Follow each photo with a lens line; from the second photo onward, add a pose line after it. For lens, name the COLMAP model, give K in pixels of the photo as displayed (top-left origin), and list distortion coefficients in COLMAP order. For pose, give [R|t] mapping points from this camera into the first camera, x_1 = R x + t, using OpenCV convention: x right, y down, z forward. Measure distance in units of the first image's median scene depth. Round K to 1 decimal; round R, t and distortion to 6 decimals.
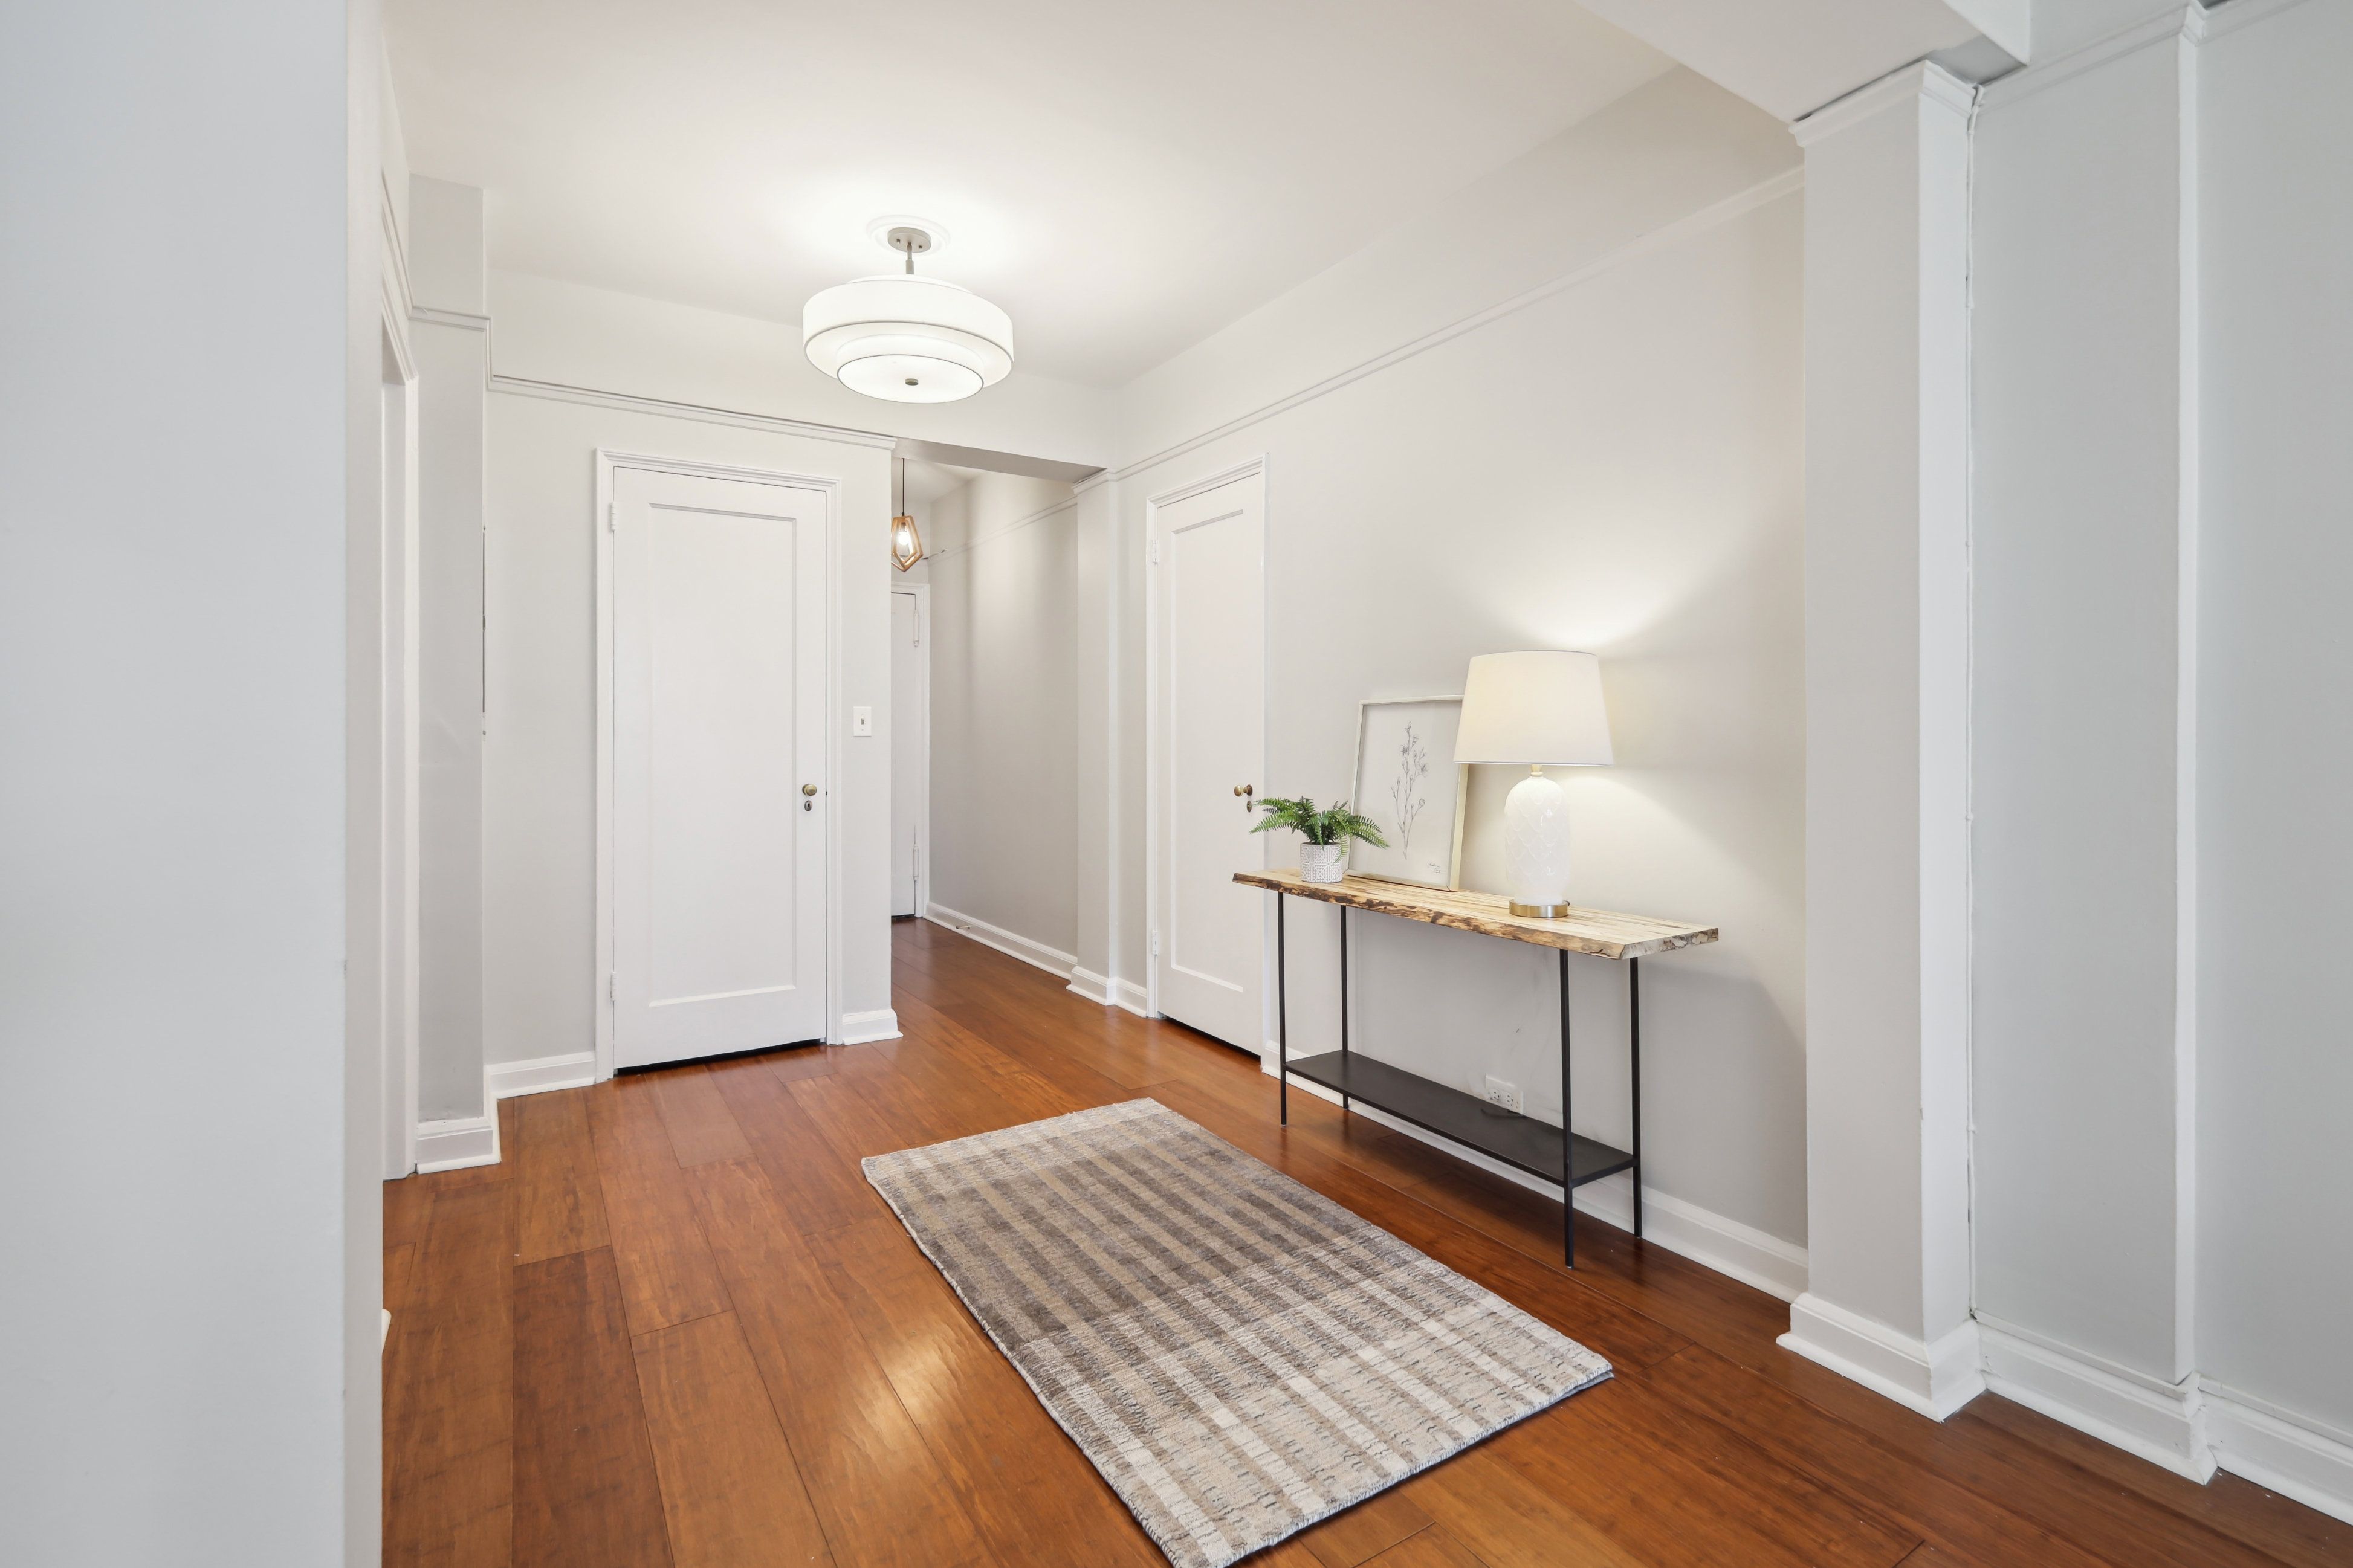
lens RADIAL K [[1047.1, 0, 1180.1], [0, 1047.1, 774.1], [0, 0, 1]] dist [-0.002017, 0.000073]
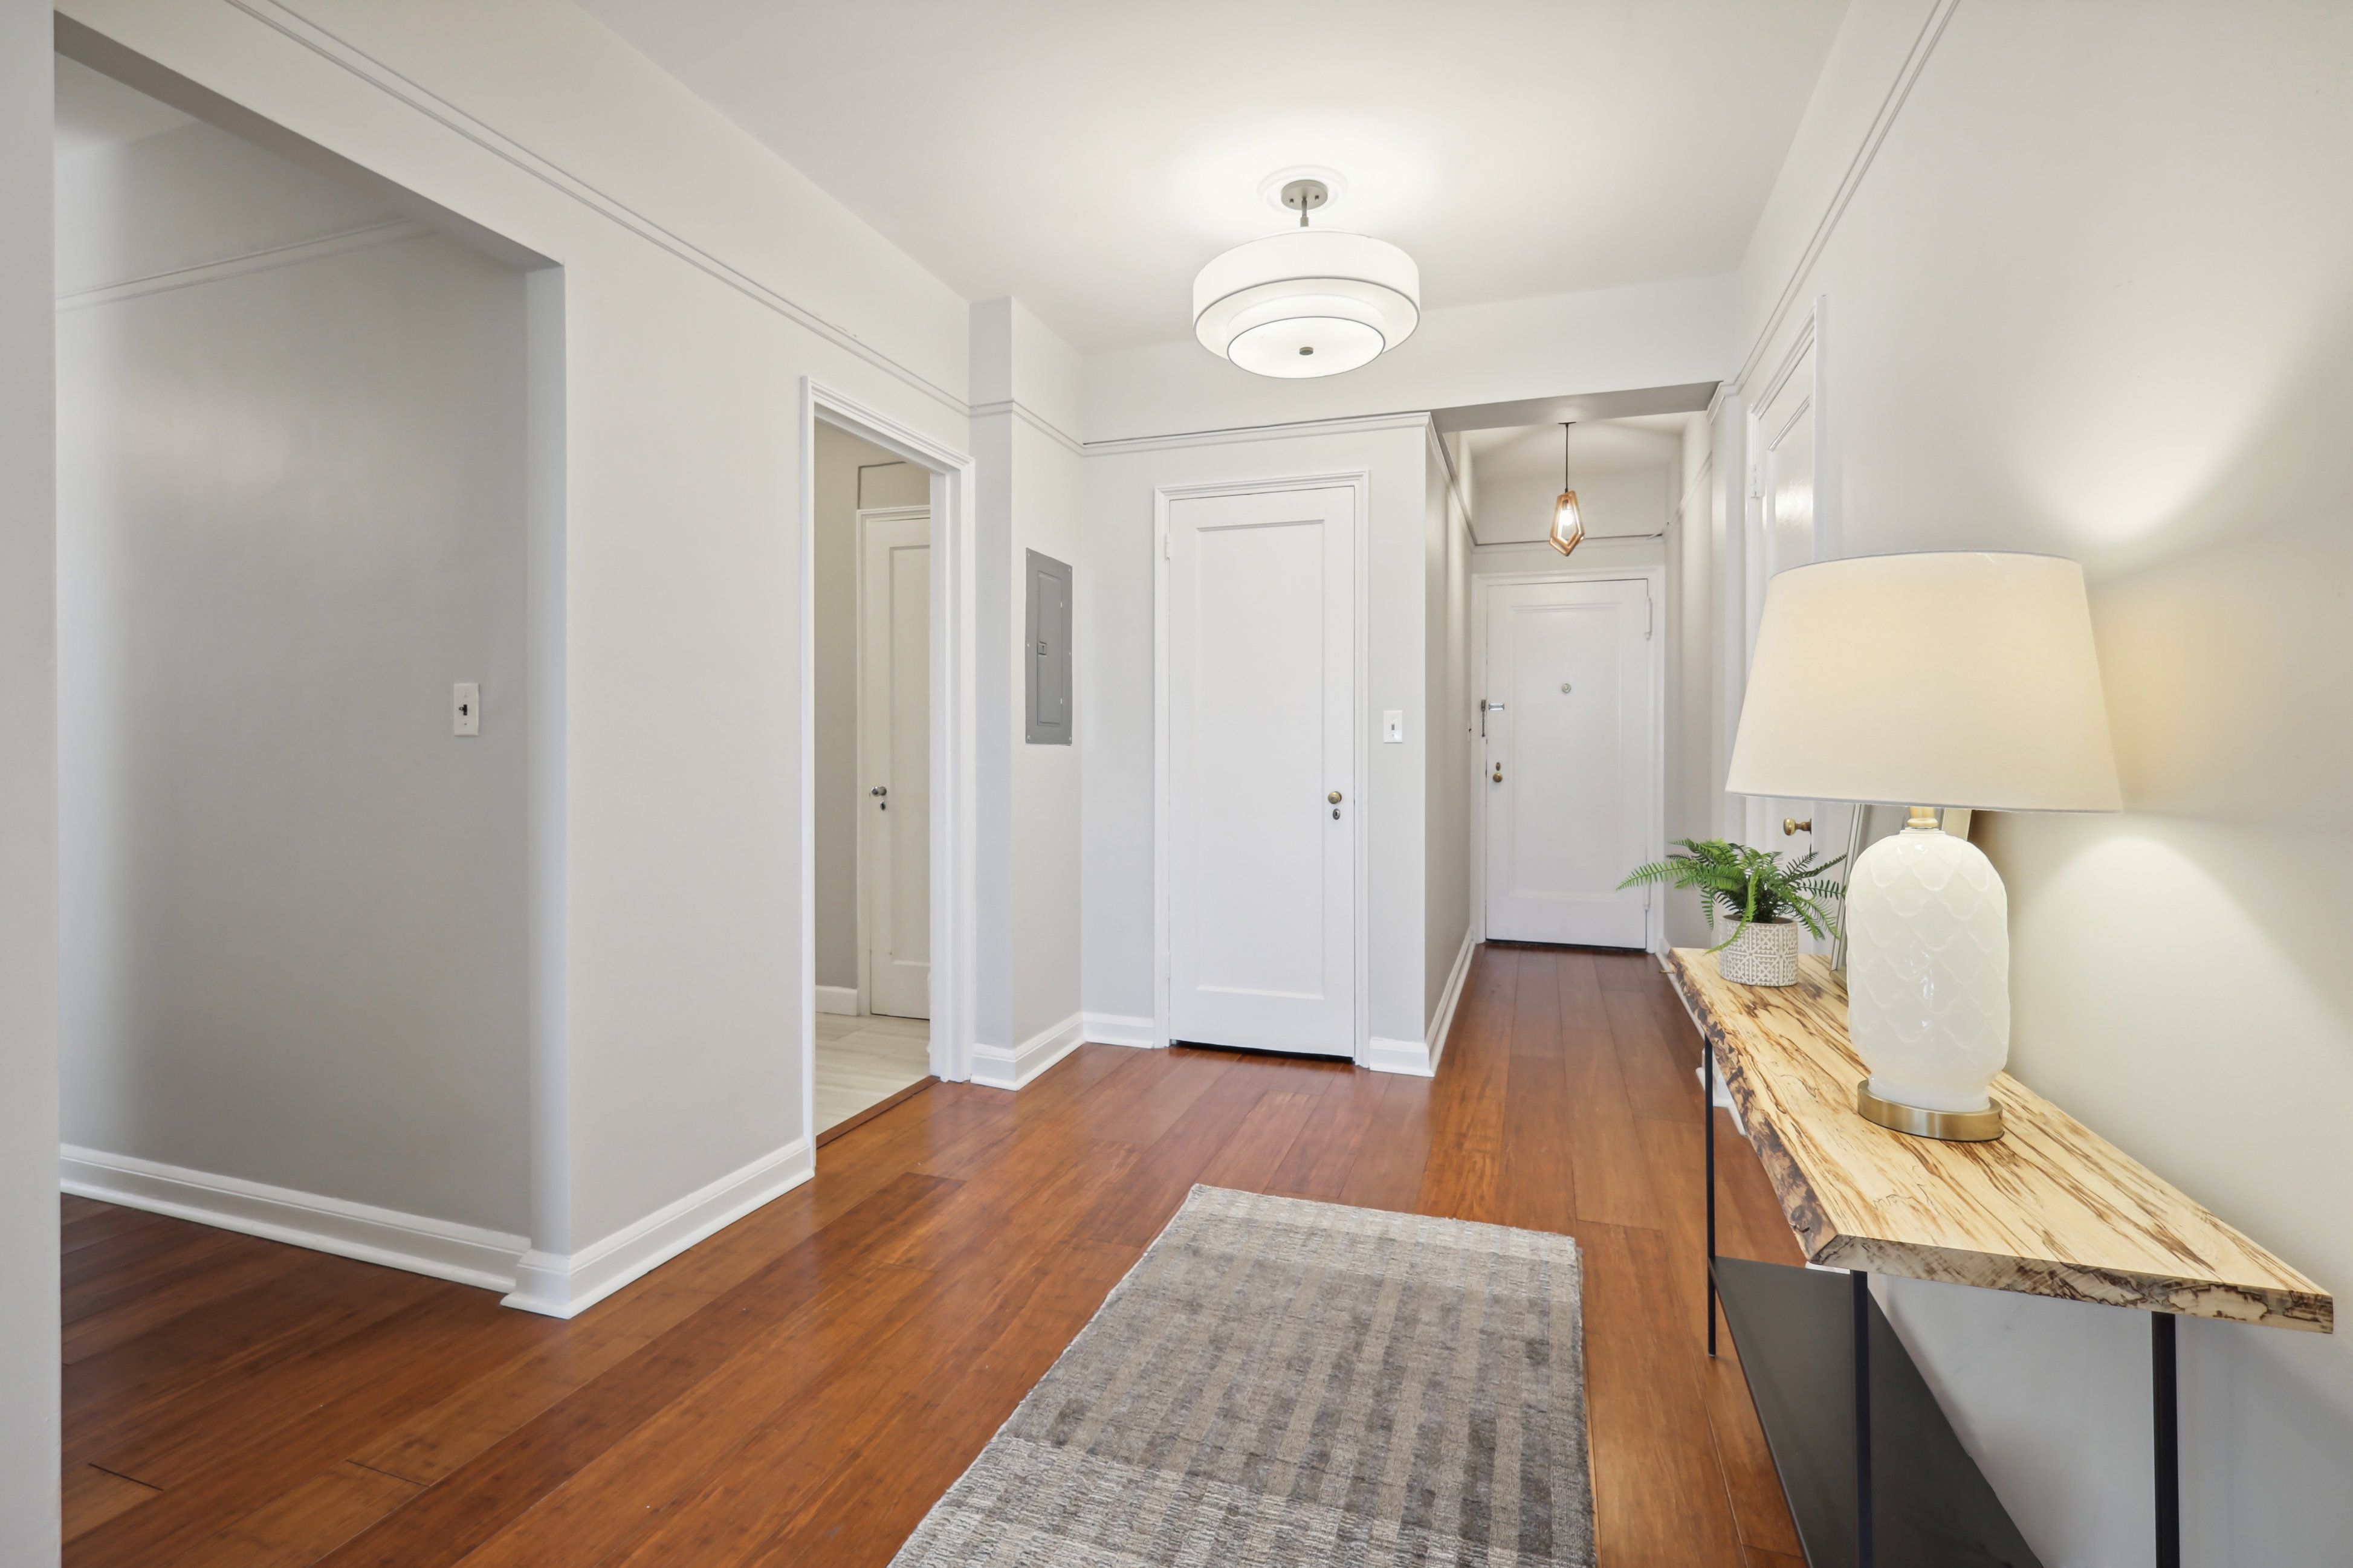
lens RADIAL K [[1047.1, 0, 1180.1], [0, 1047.1, 774.1], [0, 0, 1]] dist [-0.002017, 0.000073]
pose [[0.633357, 0.024429, -0.773474, 0.393158], [-0.029911, 0.999528, 0.007076, -0.011914], [0.773281, 0.018654, 0.633788, 0.355949]]
